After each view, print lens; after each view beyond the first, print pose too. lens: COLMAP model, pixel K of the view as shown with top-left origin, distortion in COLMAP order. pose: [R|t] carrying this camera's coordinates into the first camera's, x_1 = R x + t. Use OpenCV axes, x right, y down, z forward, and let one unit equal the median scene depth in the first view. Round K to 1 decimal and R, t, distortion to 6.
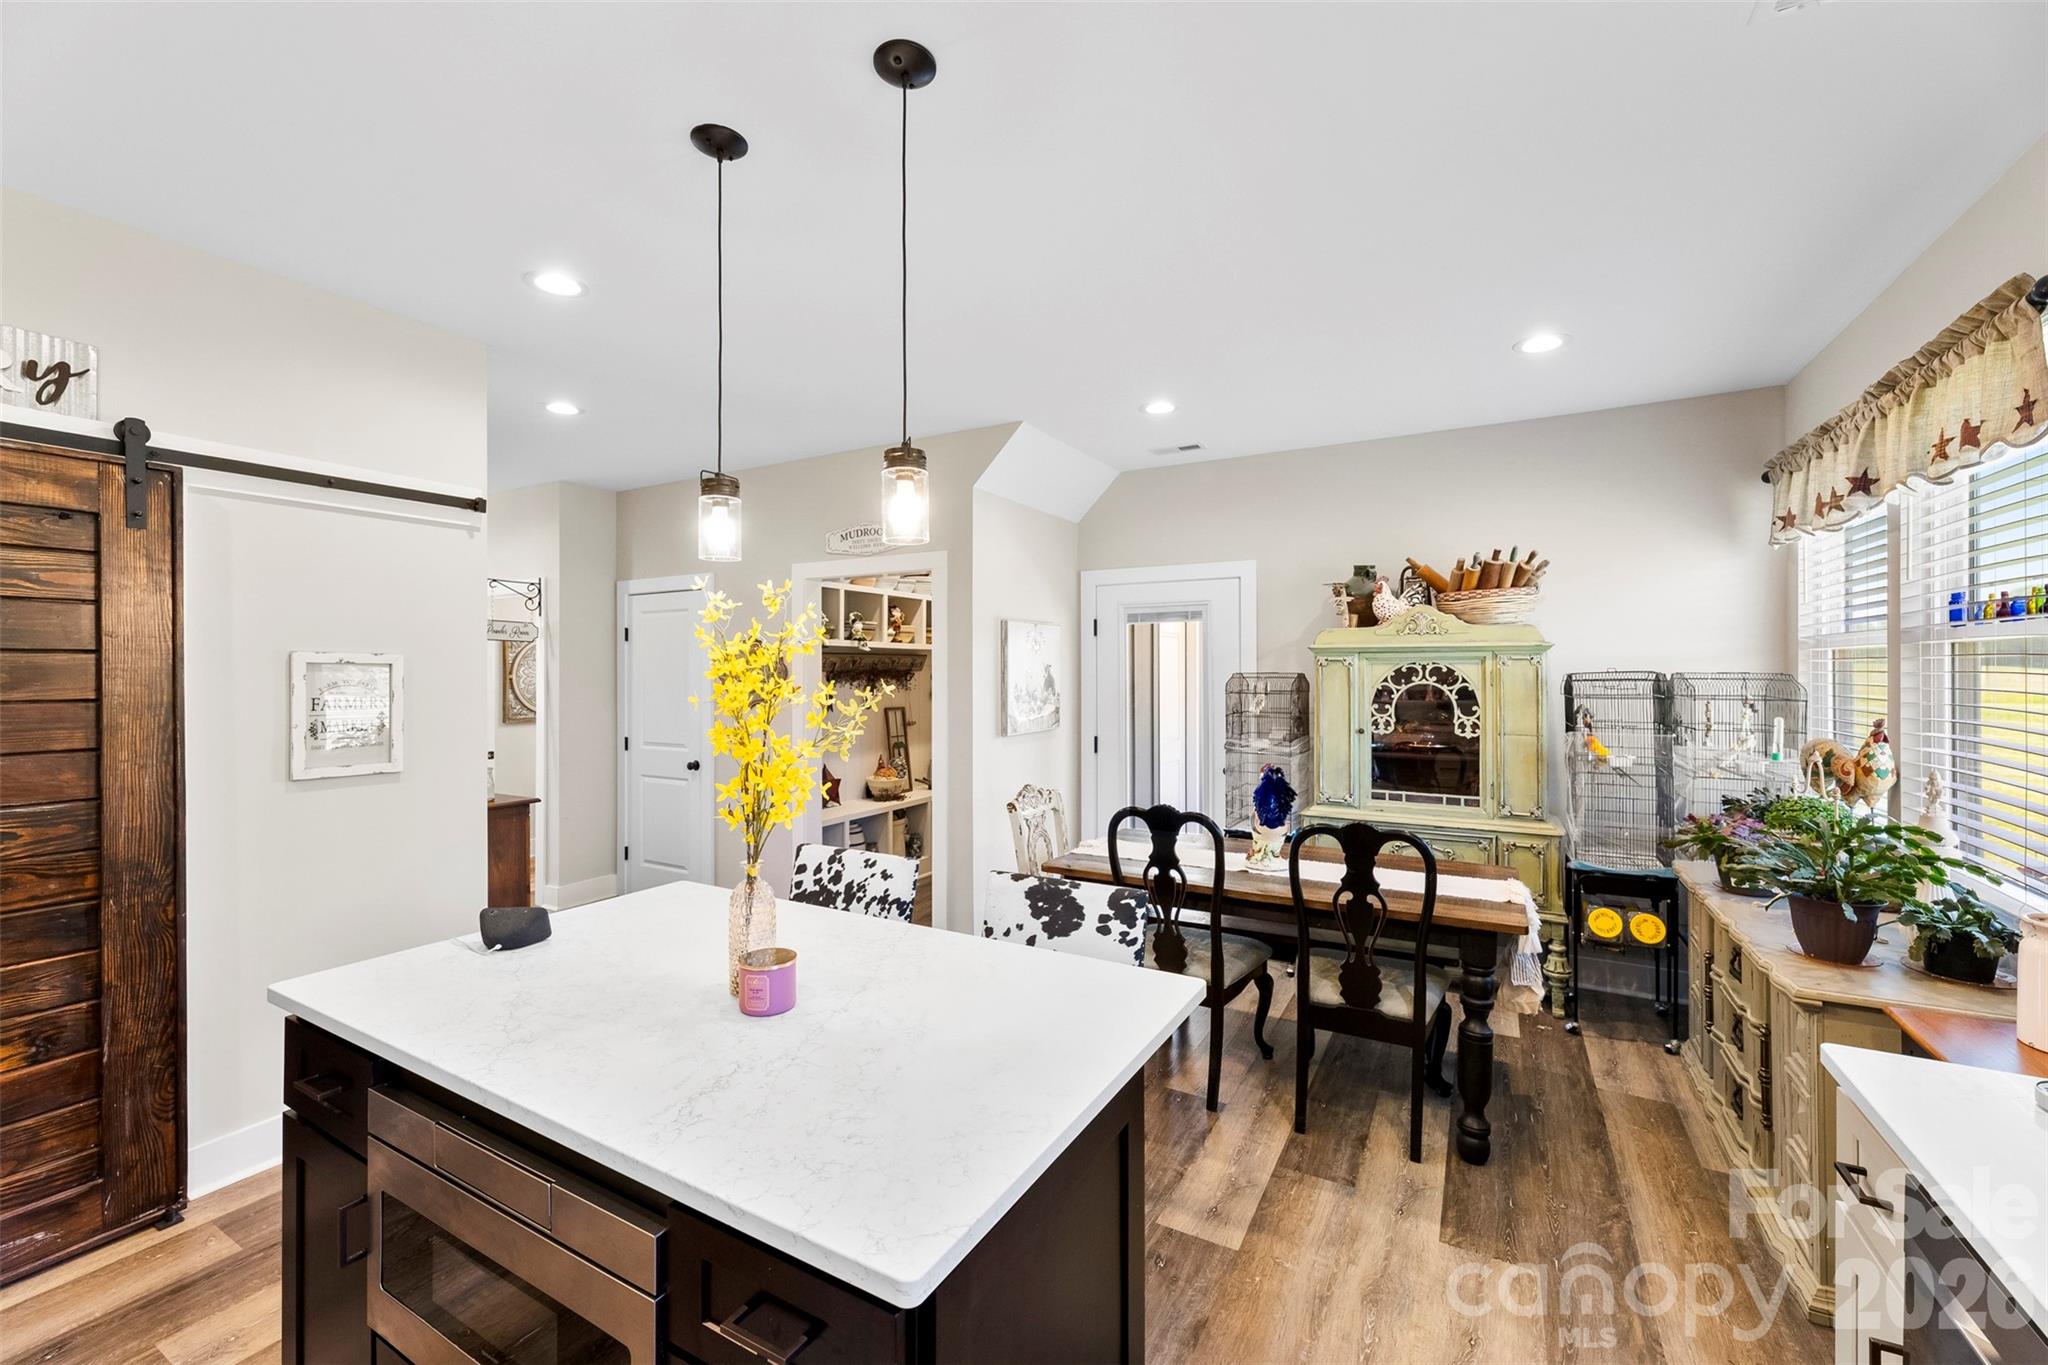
lens RADIAL K [[823.7, 0, 1020.3], [0, 823.7, 672.8], [0, 0, 1]] dist [0.001936, 0.000061]
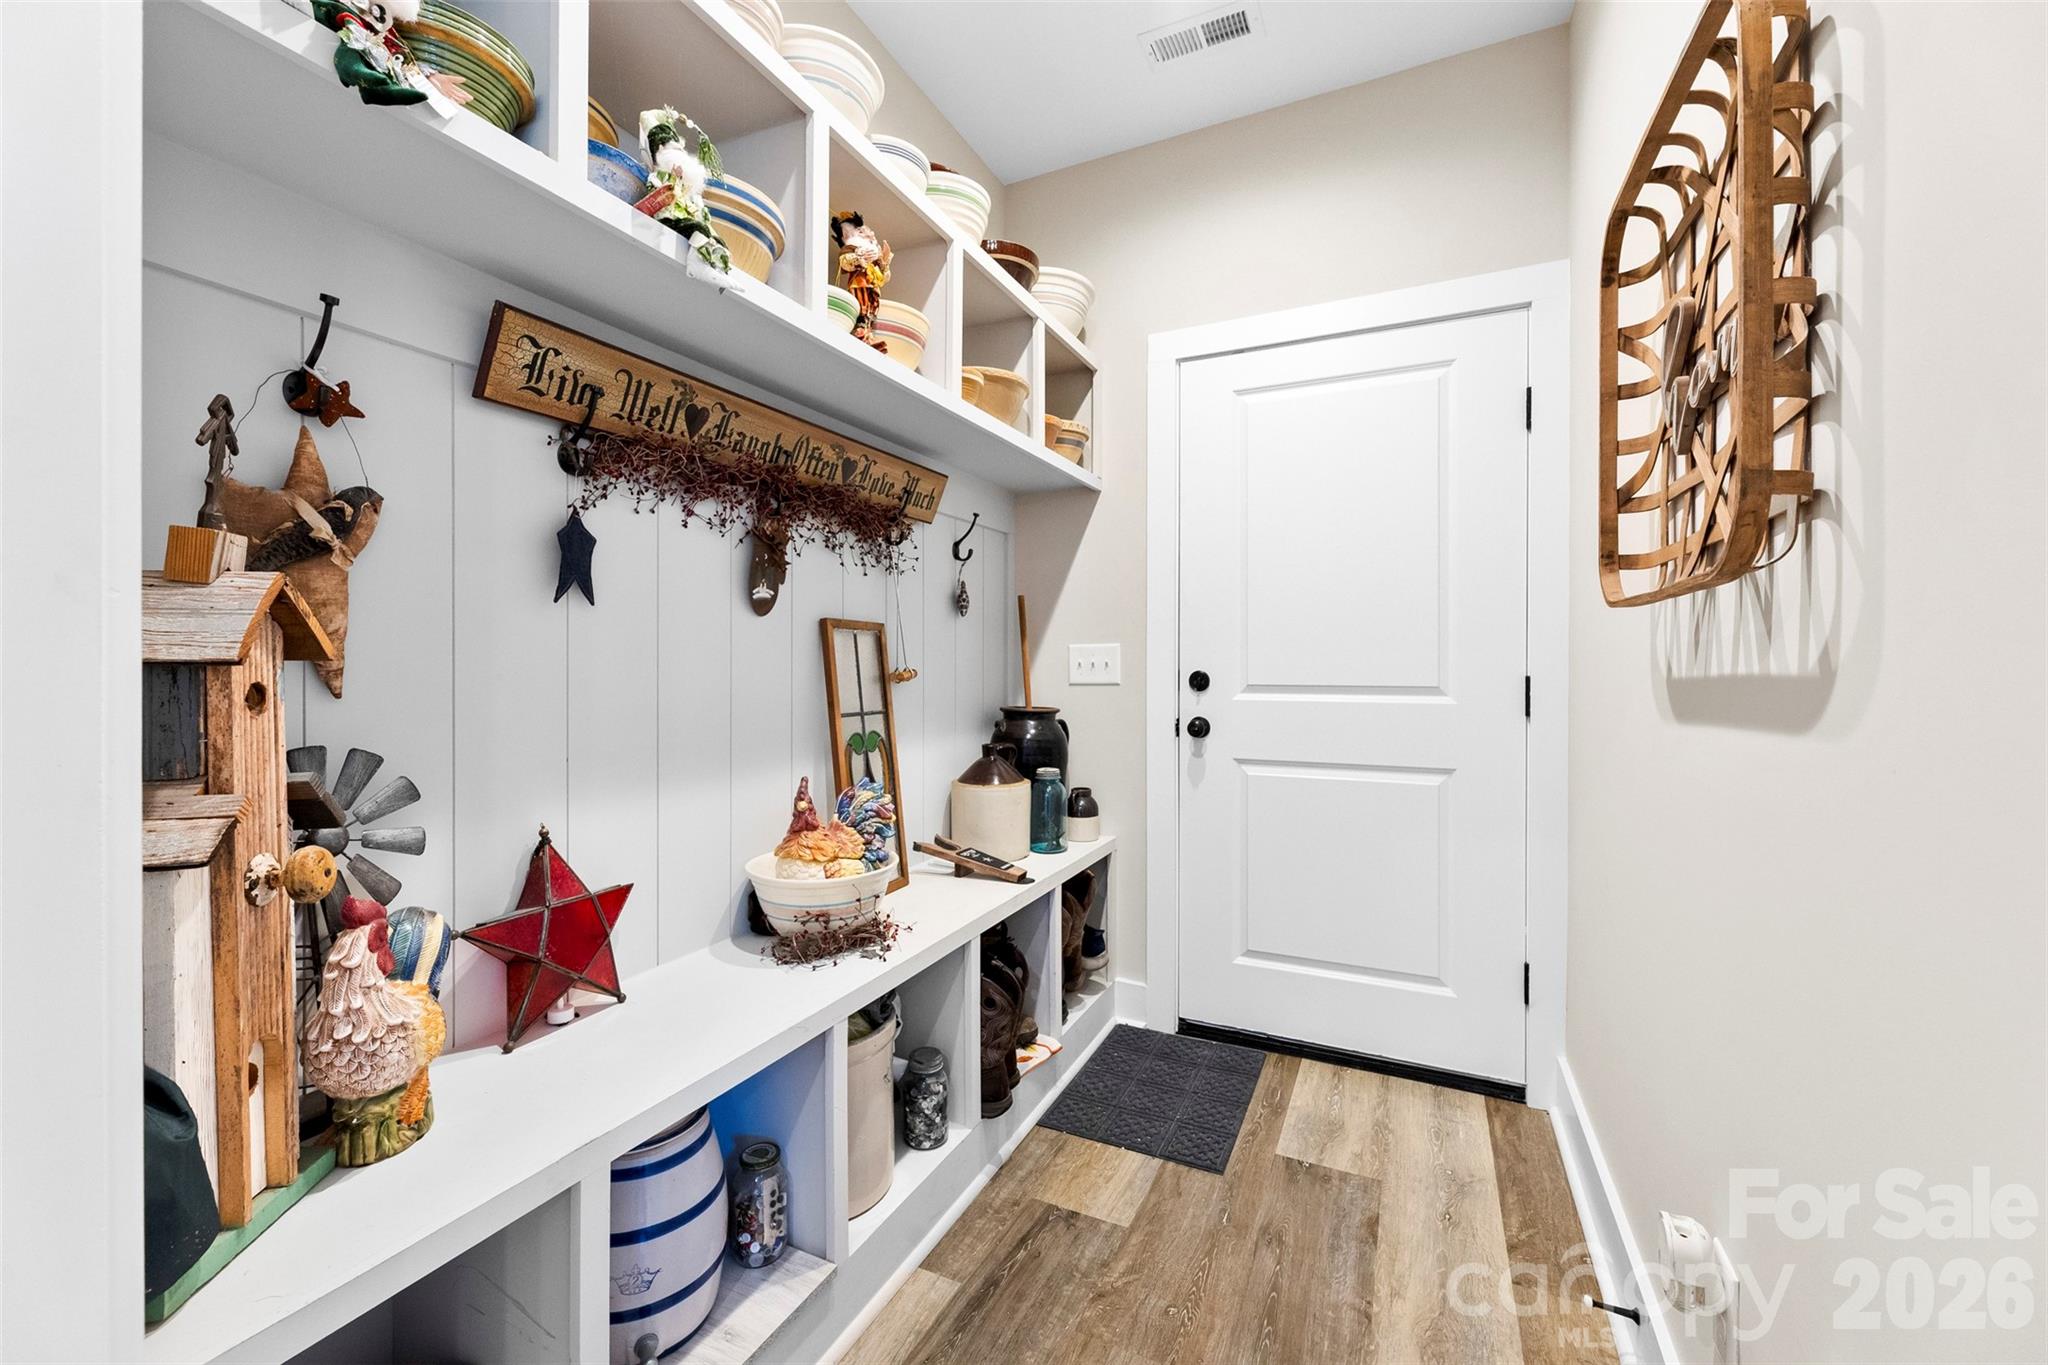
lens RADIAL K [[823.7, 0, 1021.3], [0, 823.7, 674.5], [0, 0, 1]] dist [0.001936, 0.000061]
pose [[0.997634, 0.002774, 0.068689, -0.115455], [-0.003161, 0.999980, 0.005530, 0.062832], [-0.068672, -0.005734, 0.997623, 0.718775]]
